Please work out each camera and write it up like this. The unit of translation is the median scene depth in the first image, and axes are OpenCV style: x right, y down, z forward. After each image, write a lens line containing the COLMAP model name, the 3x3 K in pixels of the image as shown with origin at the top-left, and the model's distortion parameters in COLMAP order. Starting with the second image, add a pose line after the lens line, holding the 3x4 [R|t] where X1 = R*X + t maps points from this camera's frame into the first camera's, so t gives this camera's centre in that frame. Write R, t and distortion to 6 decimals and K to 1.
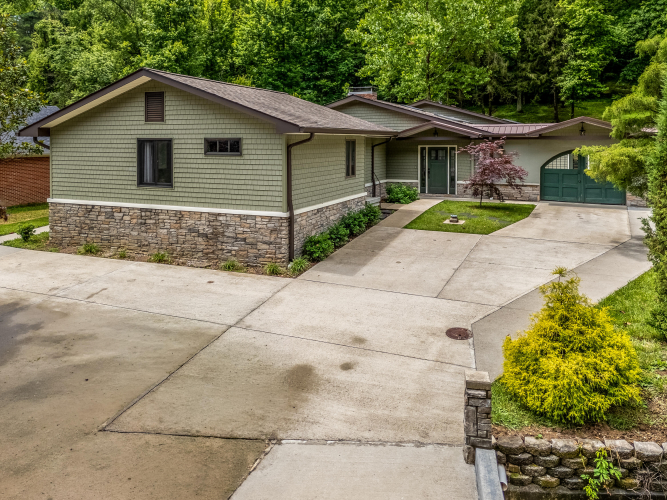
lens RADIAL K [[532.1, 0, 331.0], [0, 532.1, 142.0], [0, 0, 1]] dist [0.023041, 0.004641]
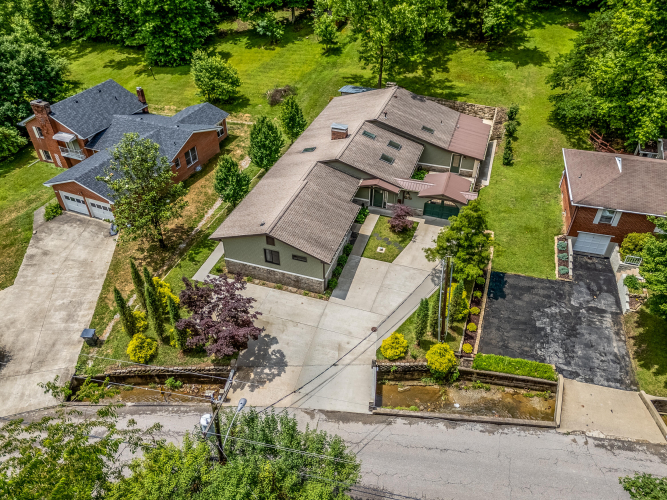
lens RADIAL K [[497.7, 0, 334.1], [0, 497.7, 249.4], [0, 0, 1]] dist [0.062134, -0.060407]
pose [[0.995894, -0.055554, 0.071481, -0.189365], [0.000125, 0.790416, 0.612570, -1.525629], [-0.090530, -0.610046, 0.787177, -0.992319]]
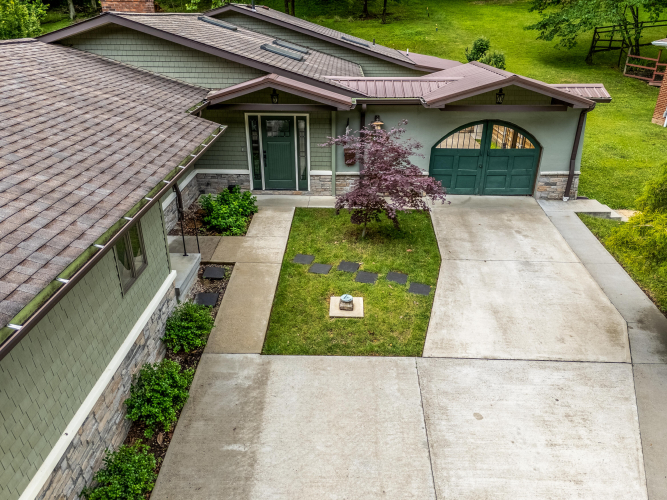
lens RADIAL K [[497.7, 0, 338.6], [0, 497.7, 246.6], [0, 0, 1]] dist [0.062134, -0.060407]
pose [[0.916931, -0.159523, 0.365773, 0.049117], [-0.007720, 0.909356, 0.415948, -0.146998], [-0.398971, -0.384219, 0.832585, 0.687941]]
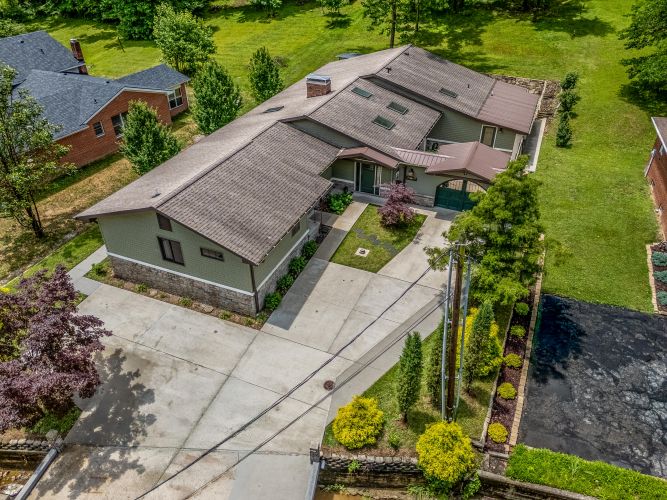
lens RADIAL K [[497.7, 0, 334.2], [0, 497.7, 248.5], [0, 0, 1]] dist [0.062134, -0.060407]
pose [[0.999858, -0.008937, 0.014255, 0.146002], [-0.000657, 0.825863, 0.563871, -0.822904], [-0.016812, -0.563800, 0.825740, -0.269961]]
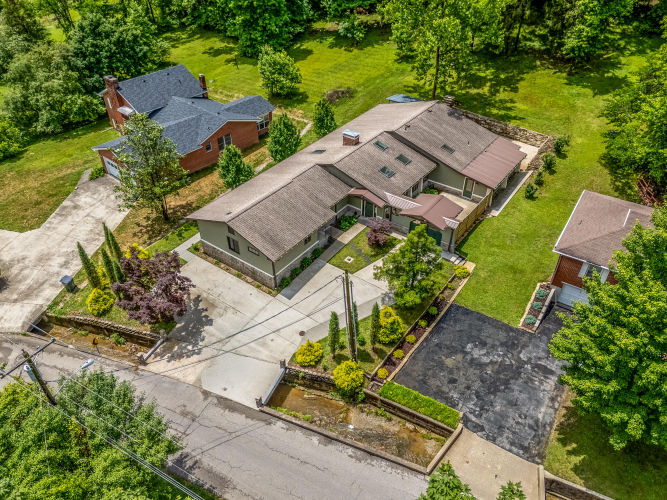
lens RADIAL K [[497.7, 0, 332.5], [0, 497.7, 249.2], [0, 0, 1]] dist [0.062134, -0.060407]
pose [[0.975942, 0.135181, -0.171067, 0.645946], [-0.001973, 0.790040, 0.613052, -1.572101], [0.218022, -0.597966, 0.771299, -0.959548]]
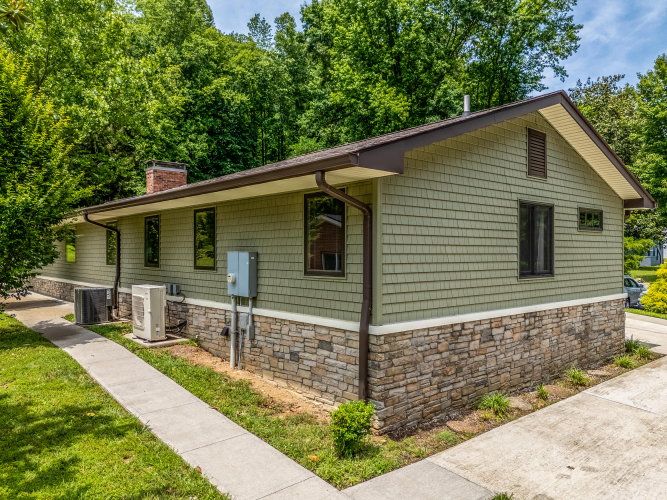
lens RADIAL K [[497.7, 0, 333.4], [0, 497.7, 250.3], [0, 0, 1]] dist [0.062134, -0.060407]
pose [[0.424170, 0.003526, 0.905576, -0.975364], [0.002433, 0.999984, -0.005034, 0.053098], [-0.905579, 0.004339, 0.424155, 0.952824]]
